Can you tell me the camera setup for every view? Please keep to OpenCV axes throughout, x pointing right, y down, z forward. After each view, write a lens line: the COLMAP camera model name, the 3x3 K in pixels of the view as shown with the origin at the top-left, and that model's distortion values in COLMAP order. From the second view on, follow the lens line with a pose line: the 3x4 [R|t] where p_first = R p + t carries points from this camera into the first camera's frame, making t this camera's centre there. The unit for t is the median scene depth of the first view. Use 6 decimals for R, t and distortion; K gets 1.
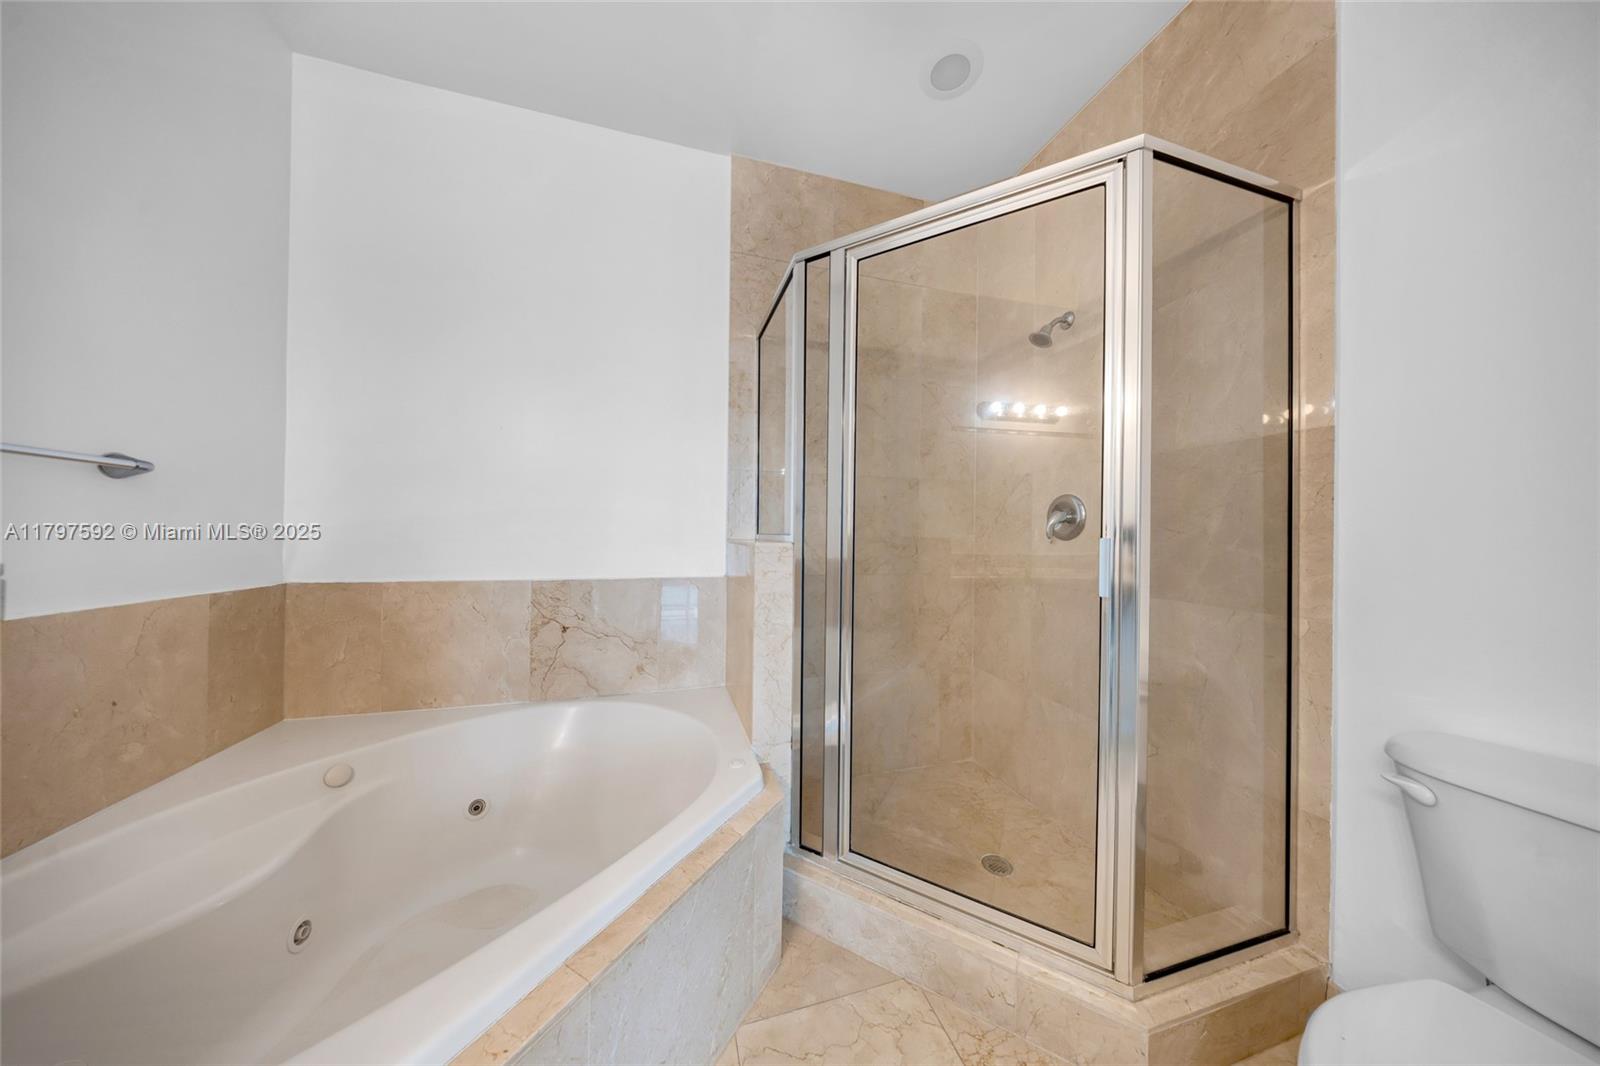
lens RADIAL K [[476.4, 0, 808.5], [0, 476.4, 531.1], [0, 0, 1]] dist [-0.003967, 0.000713]
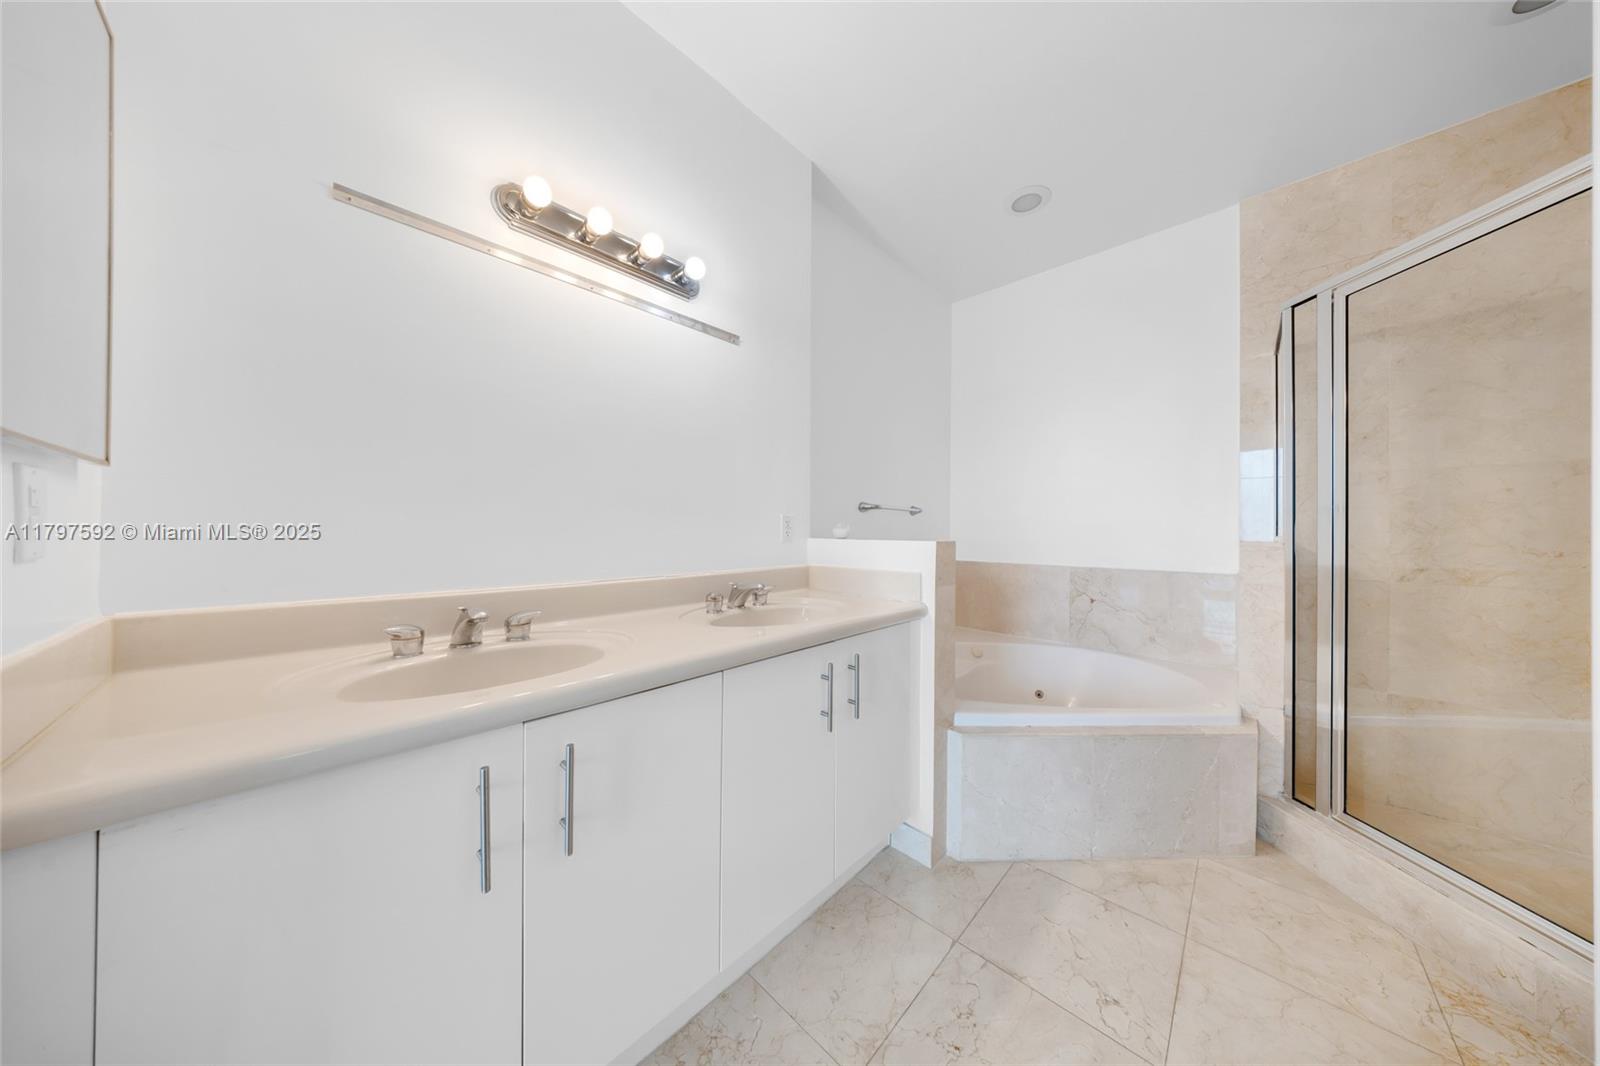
lens RADIAL K [[476.4, 0, 802.7], [0, 476.4, 530.4], [0, 0, 1]] dist [-0.003967, 0.000713]
pose [[0.501534, -0.012894, -0.865042, 0.323891], [0.003164, 0.999910, -0.013069, 0.003115], [0.865132, 0.003818, 0.501530, -0.530012]]
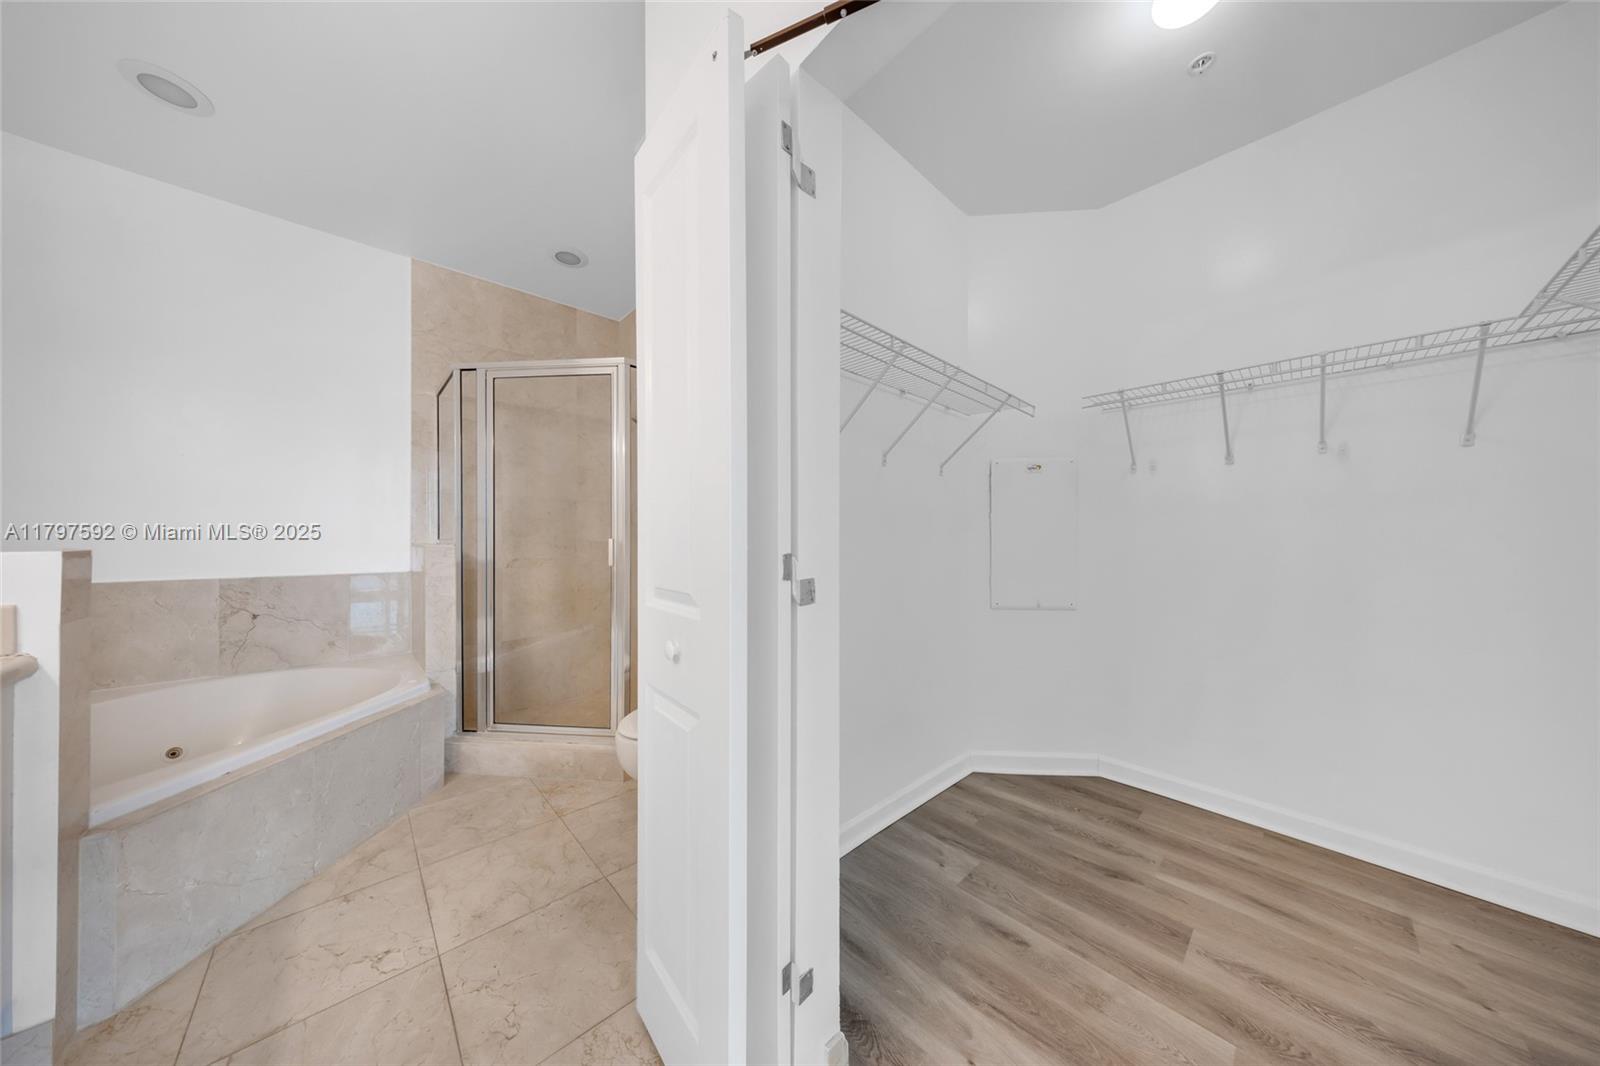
lens RADIAL K [[476.4, 0, 768.0], [0, 476.4, 540.3], [0, 0, 1]] dist [-0.003967, 0.000713]
pose [[0.910089, -0.012999, 0.414209, 0.215317], [0.009235, 0.999896, 0.011089, 0.001047], [-0.414310, -0.006267, 0.910114, -0.729534]]
